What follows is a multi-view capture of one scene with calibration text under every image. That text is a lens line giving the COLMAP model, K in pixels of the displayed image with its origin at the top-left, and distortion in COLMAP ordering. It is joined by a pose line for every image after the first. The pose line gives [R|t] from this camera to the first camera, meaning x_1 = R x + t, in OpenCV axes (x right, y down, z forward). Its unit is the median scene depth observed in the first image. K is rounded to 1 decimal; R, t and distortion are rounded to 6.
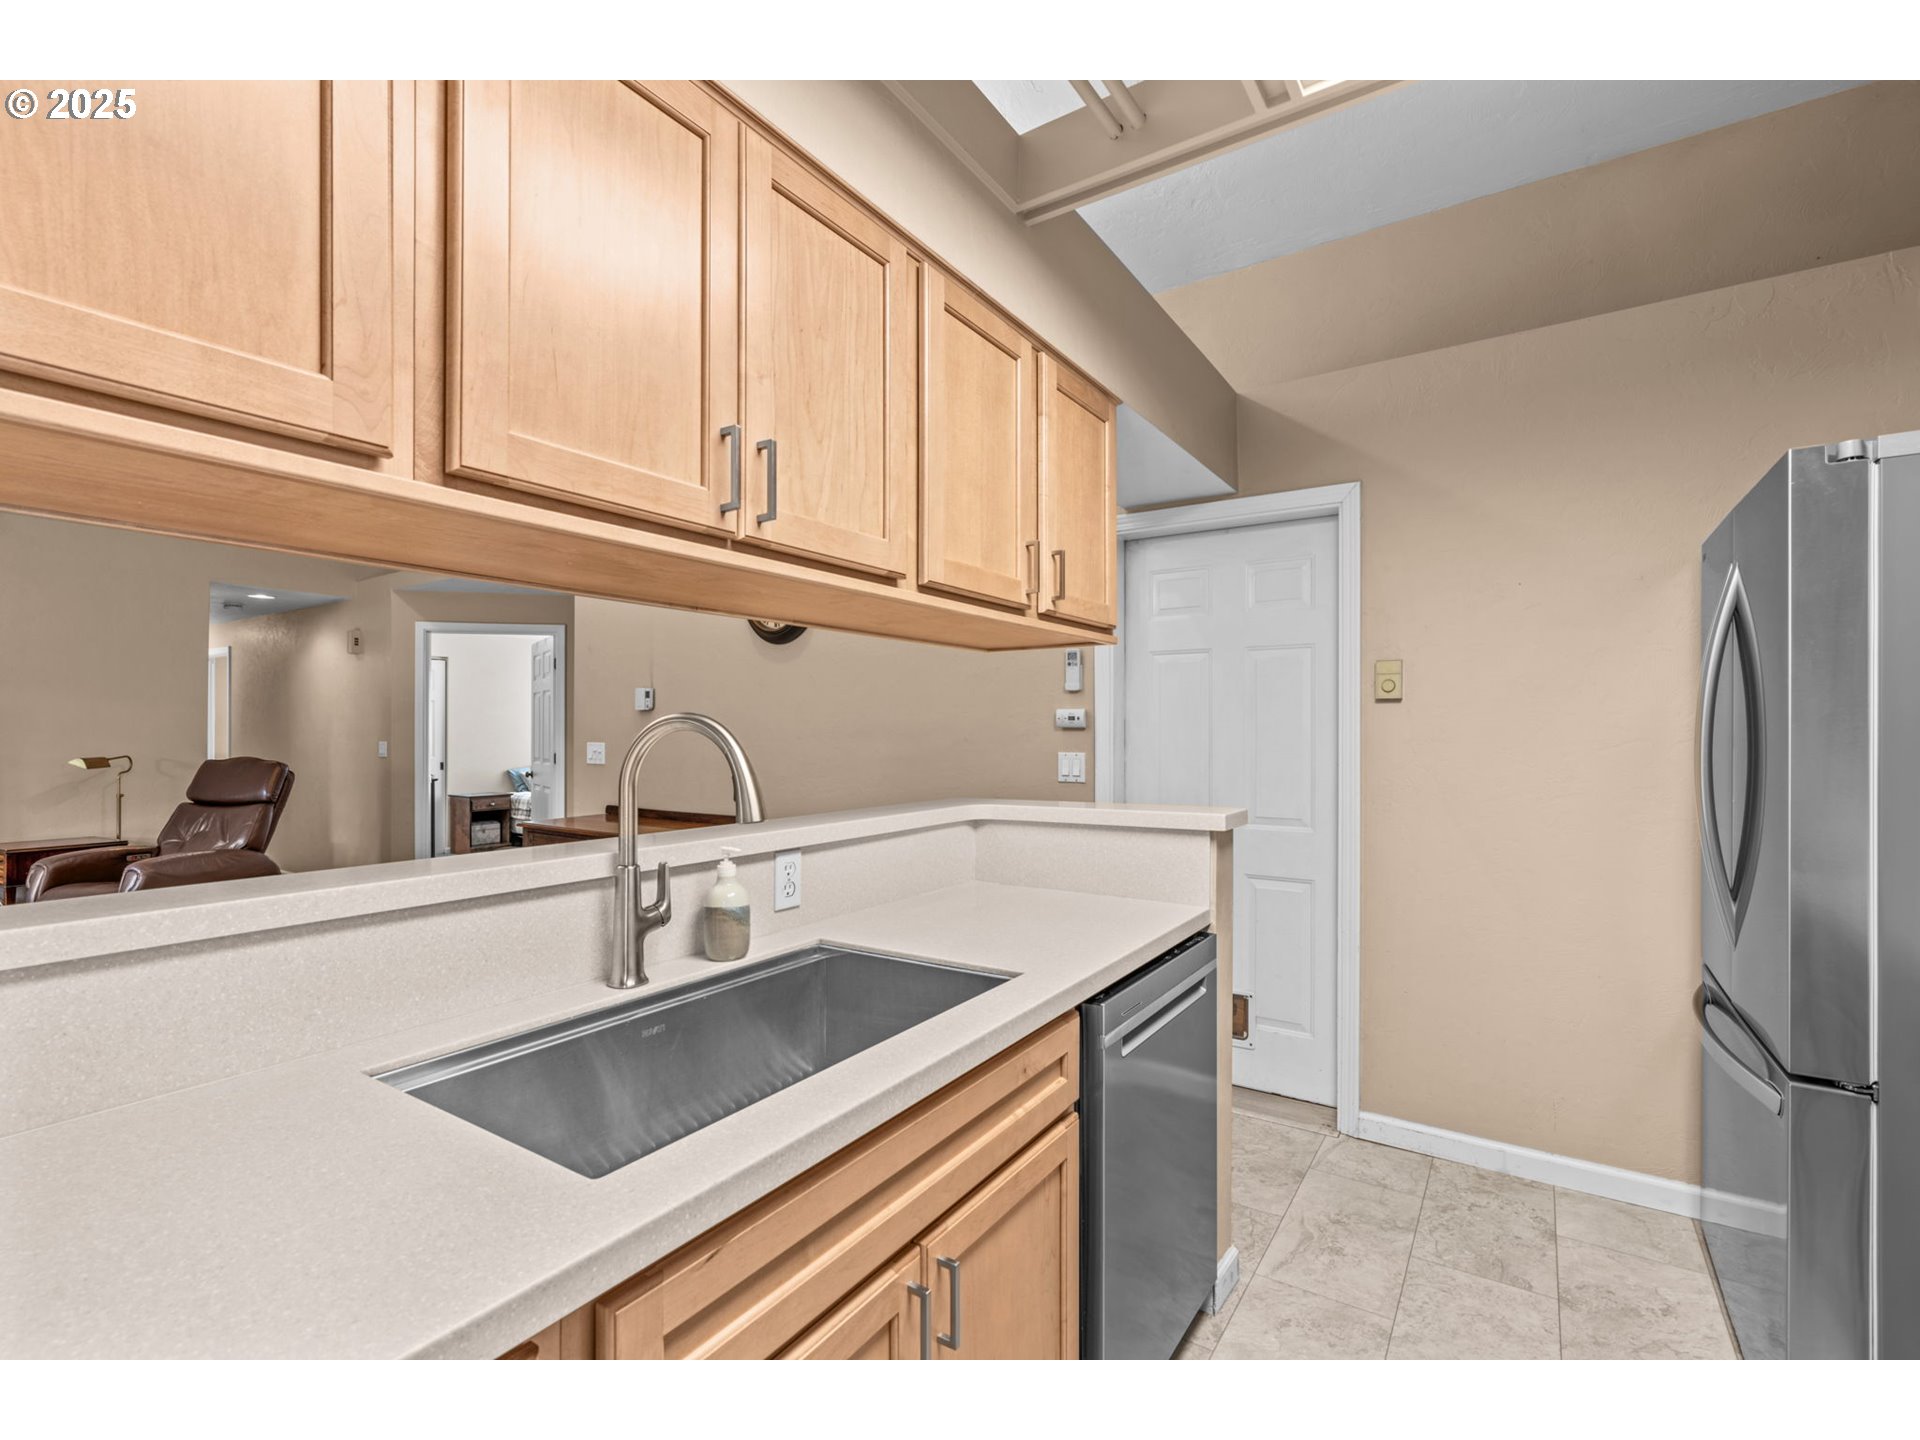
lens RADIAL K [[867.2, 0, 954.8], [0, 867.2, 720.7], [0, 0, 1]] dist [-0.005711, 0.006216]
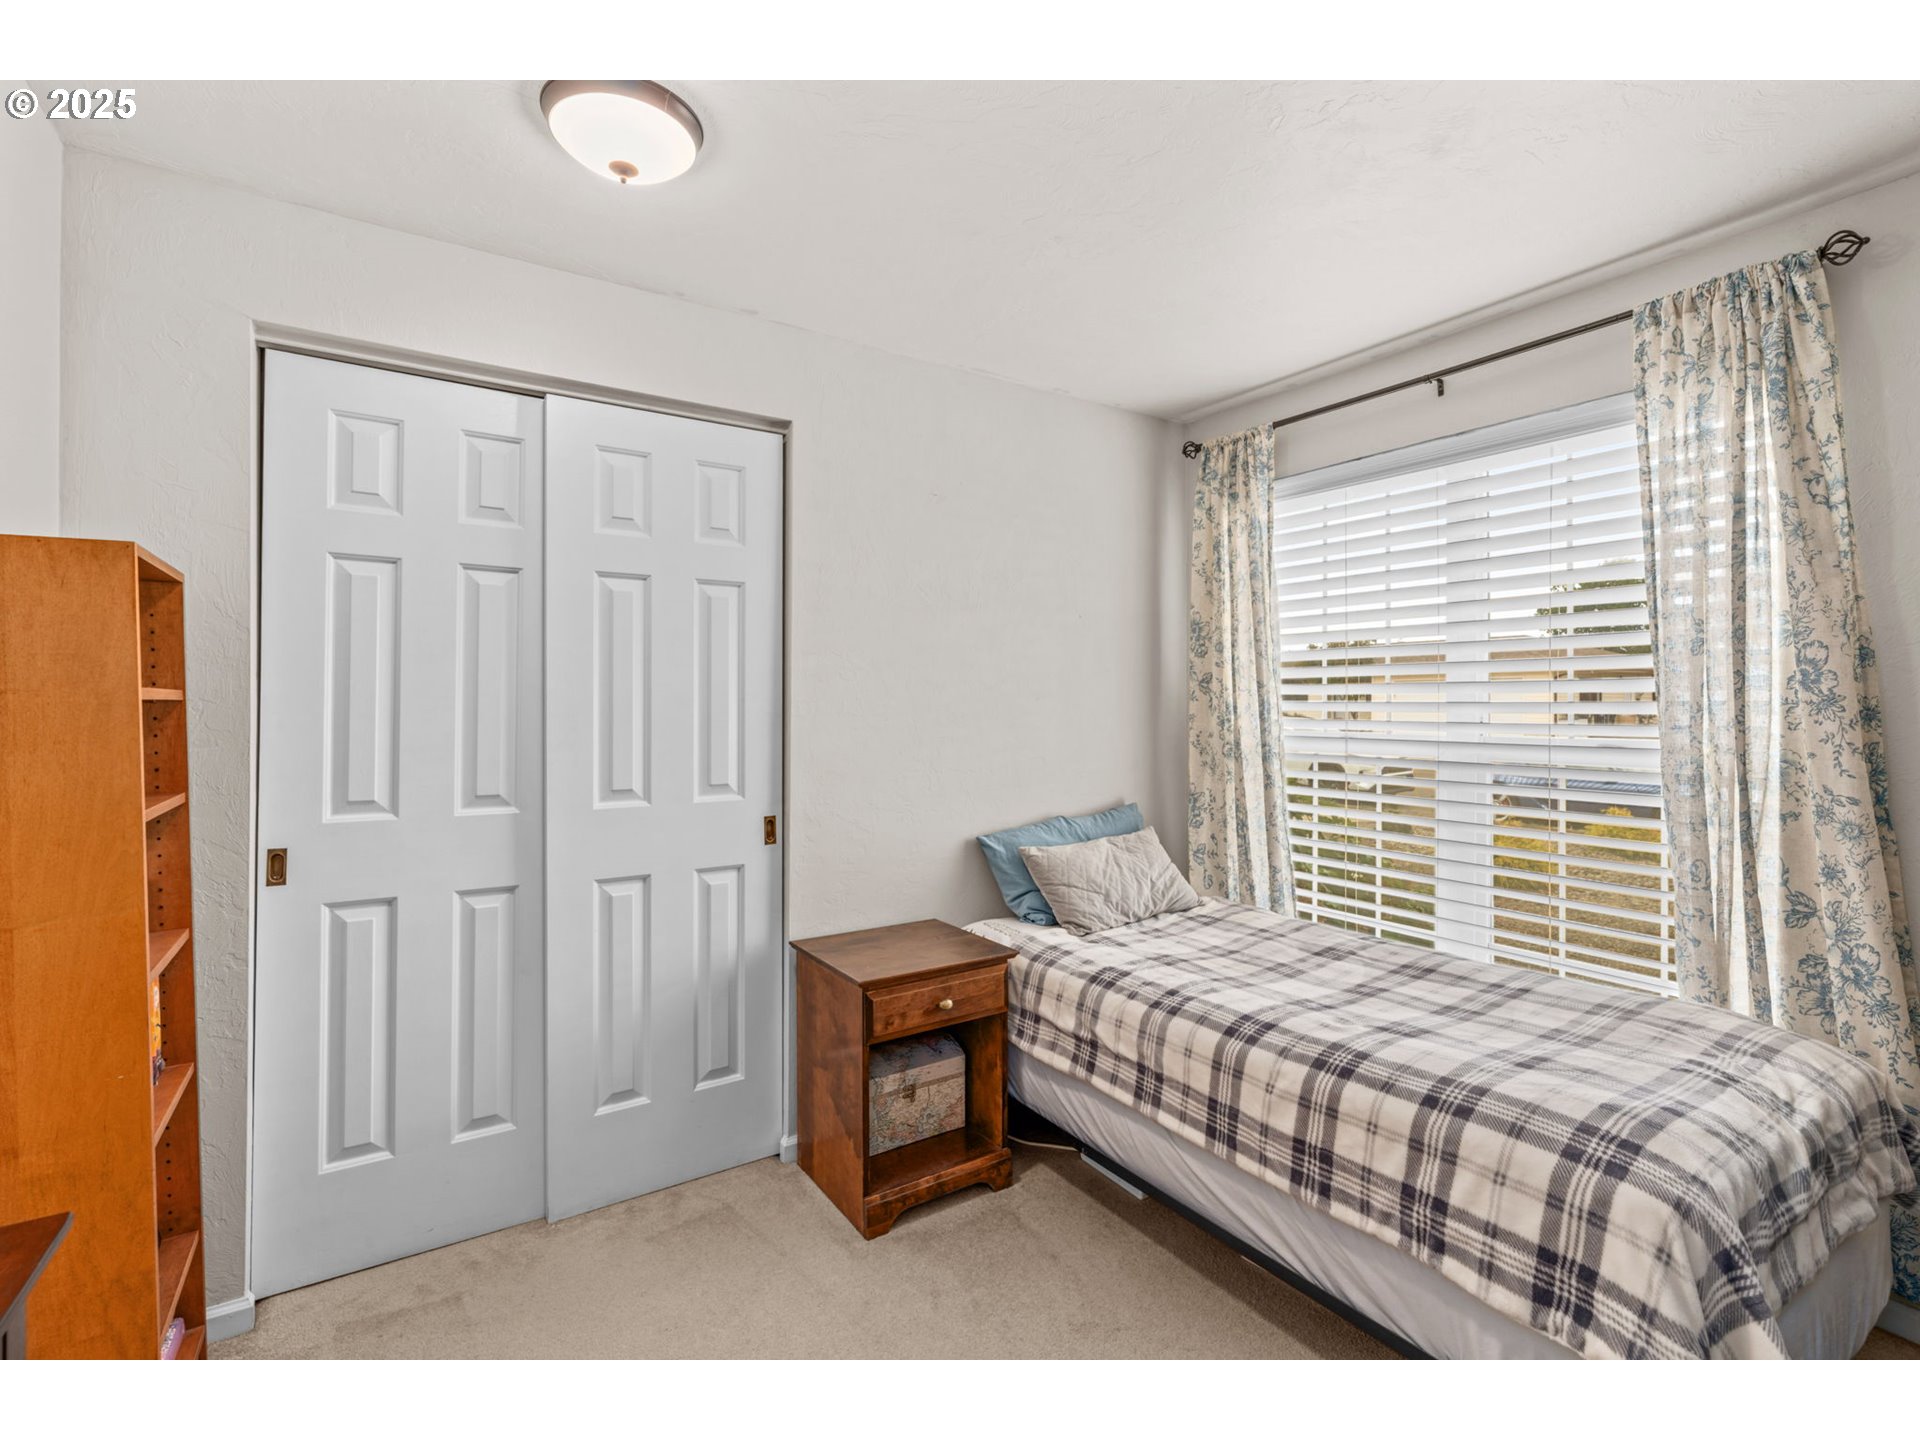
lens RADIAL K [[871.5, 0, 953.2], [0, 871.5, 704.3], [0, 0, 1]] dist [-0.001883, 0.001121]
pose [[0.918160, 0.000479, -0.396210, -0.616166], [0.005228, 0.999898, 0.013324, 0.014385], [0.396176, -0.014305, 0.918063, 1.102710]]
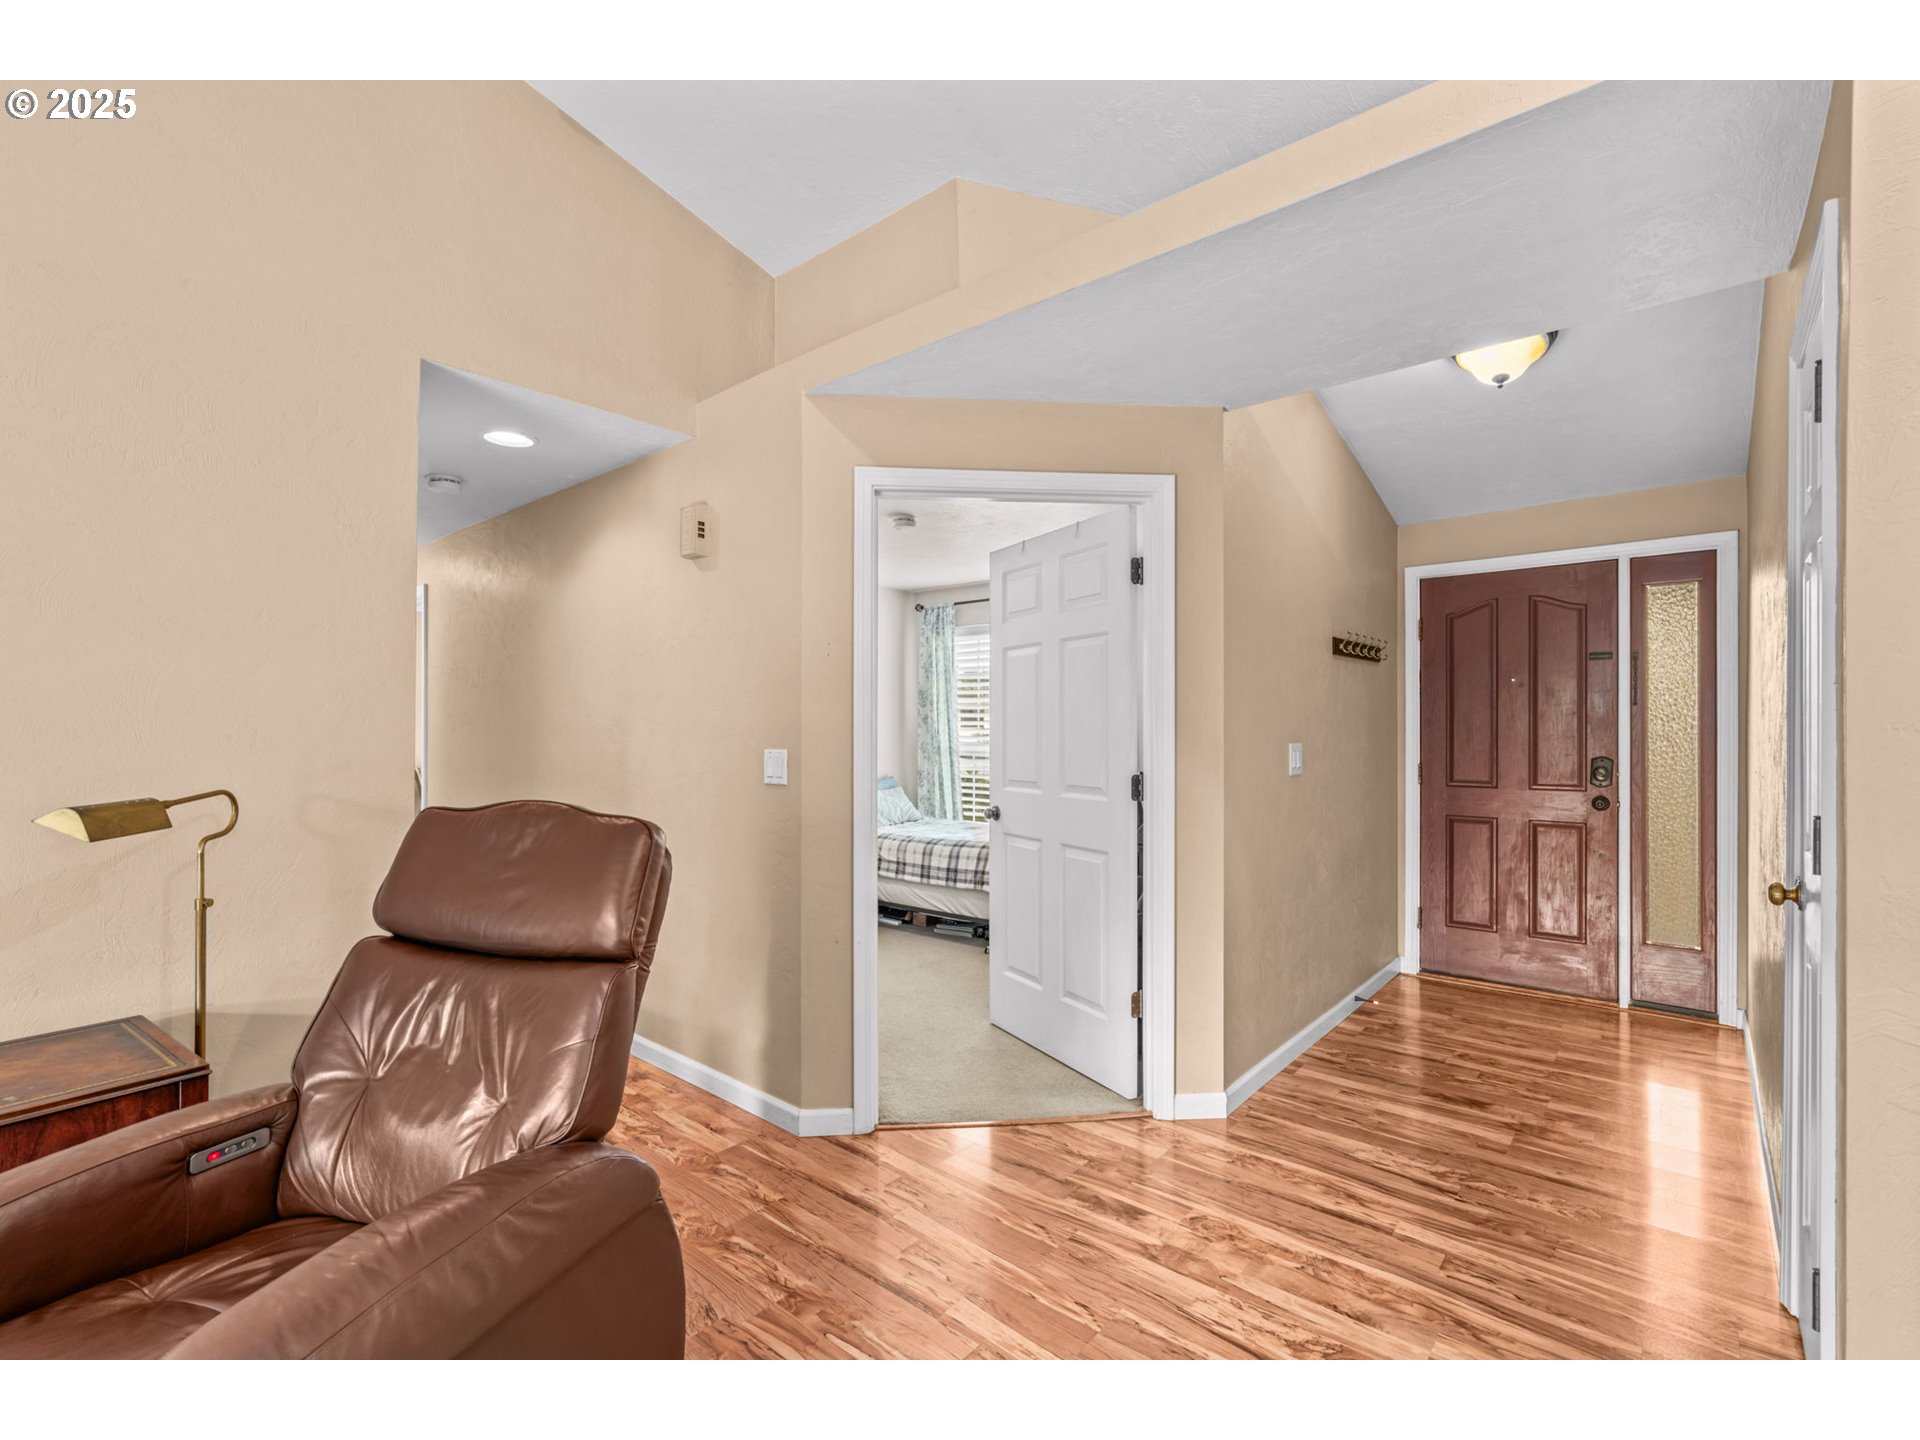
lens RADIAL K [[867.2, 0, 954.8], [0, 867.2, 720.7], [0, 0, 1]] dist [-0.005711, 0.006216]
pose [[0.993348, -0.001397, -0.115146, -0.525914], [0.001637, 0.999997, 0.001990, 0.009382], [0.115143, -0.002165, 0.993347, 0.583889]]
